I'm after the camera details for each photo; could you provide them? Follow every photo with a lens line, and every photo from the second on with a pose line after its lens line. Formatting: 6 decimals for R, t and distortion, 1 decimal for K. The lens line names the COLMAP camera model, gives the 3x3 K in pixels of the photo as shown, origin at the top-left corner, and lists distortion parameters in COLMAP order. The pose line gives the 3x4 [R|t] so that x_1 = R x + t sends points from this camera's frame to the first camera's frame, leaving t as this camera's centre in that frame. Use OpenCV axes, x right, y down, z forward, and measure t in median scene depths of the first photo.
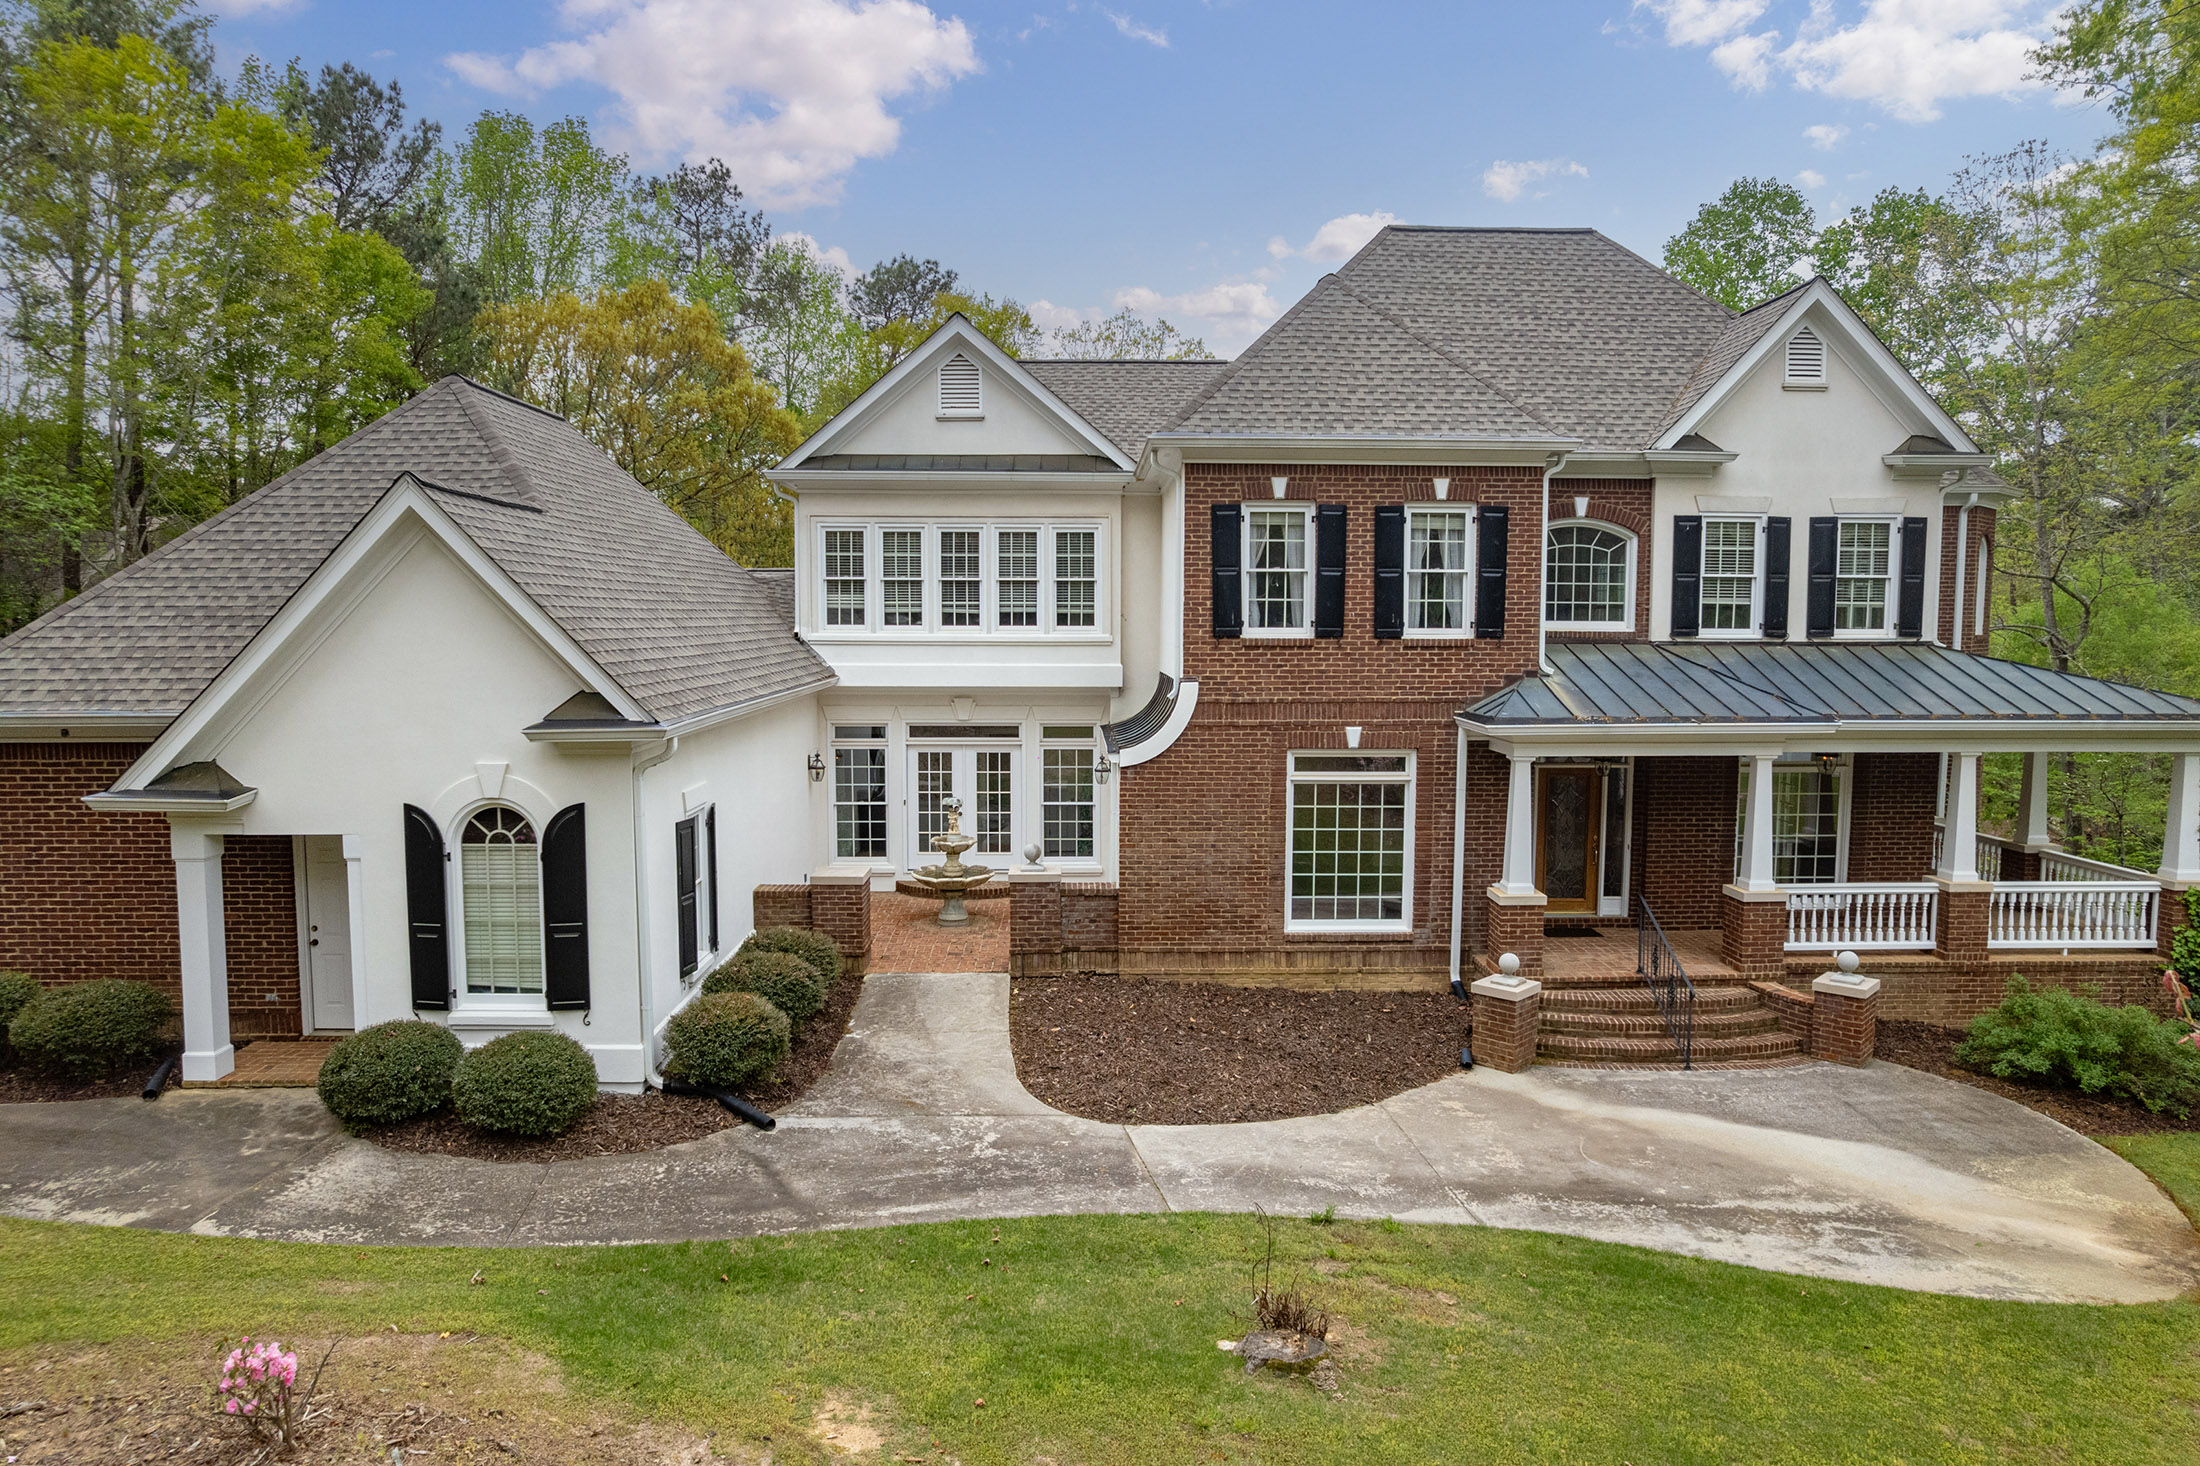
lens RADIAL K [[1398.8, 0, 1100.0], [0, 1398.8, 733.0], [0, 0, 1]] dist [-0.073118, 0.064712]
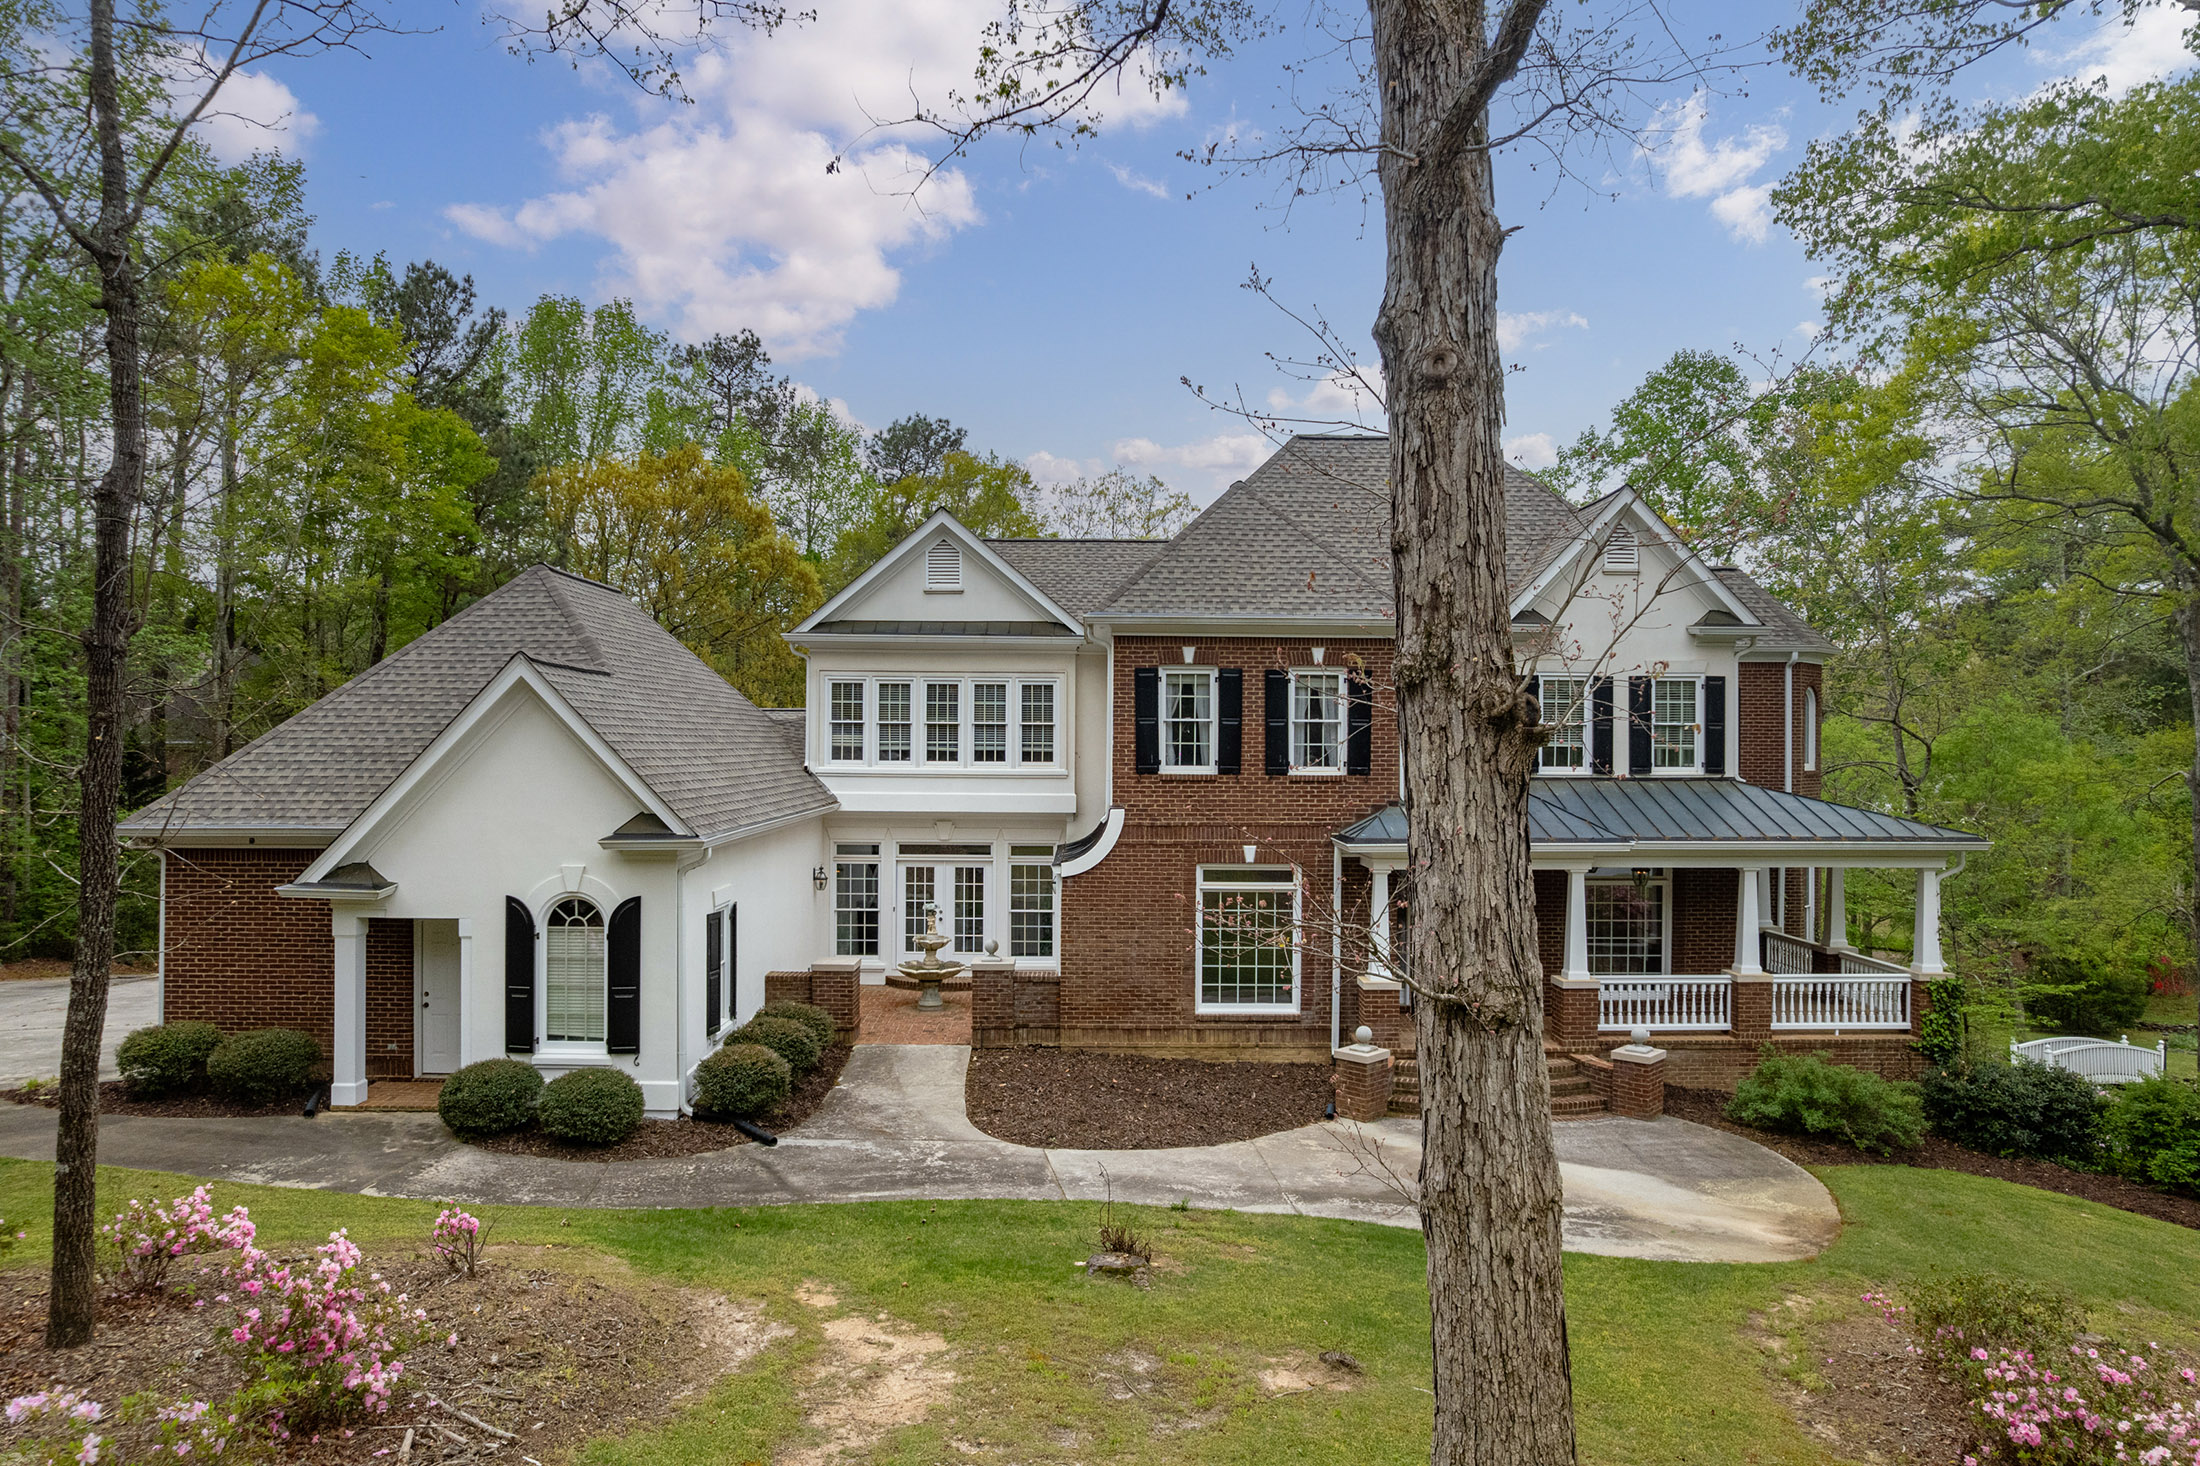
lens RADIAL K [[1398.9, 0, 1100.0], [0, 1398.9, 733.0], [0, 0, 1]] dist [-0.068145, 0.053178]
pose [[0.999918, 0.004360, -0.012023, 0.062904], [-0.005434, 0.995856, -0.090781, 0.009276], [0.011577, 0.090839, 0.995798, -0.249304]]
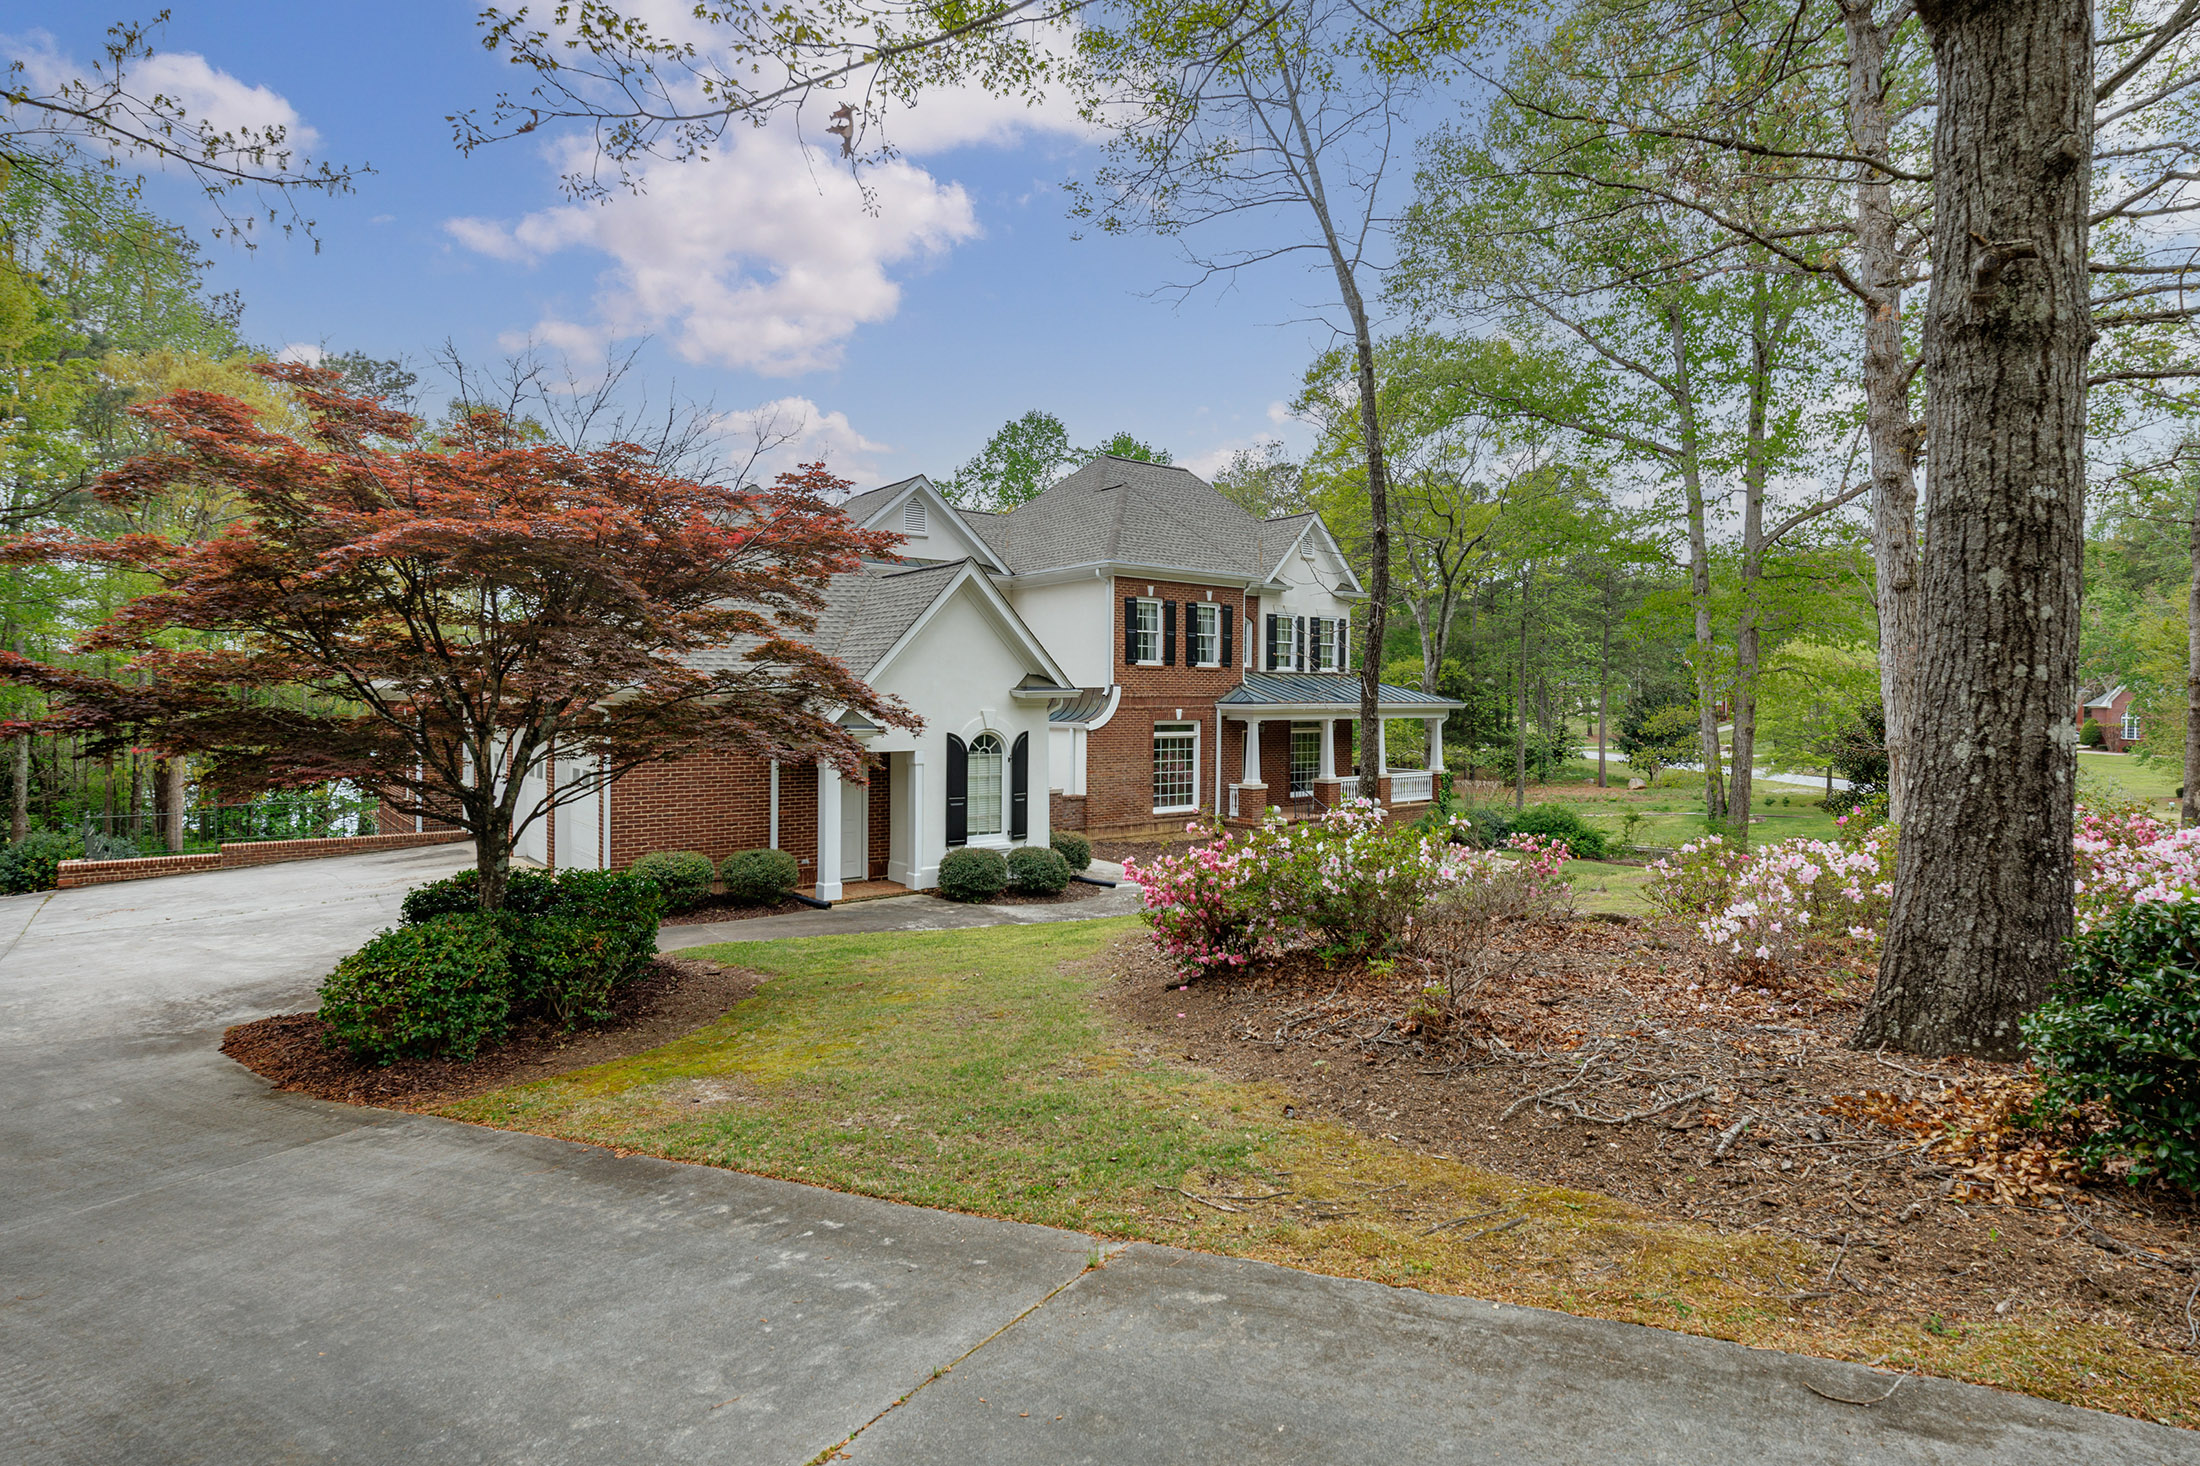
lens RADIAL K [[1127.6, 0, 1103.2], [0, 1127.6, 725.3], [0, 0, 1]] dist [0.000557, 0.000110]
pose [[0.793082, -0.013028, 0.608976, -0.912588], [0.049577, 0.997835, -0.043218, 0.084768], [-0.607094, 0.064467, 0.792011, -0.239856]]
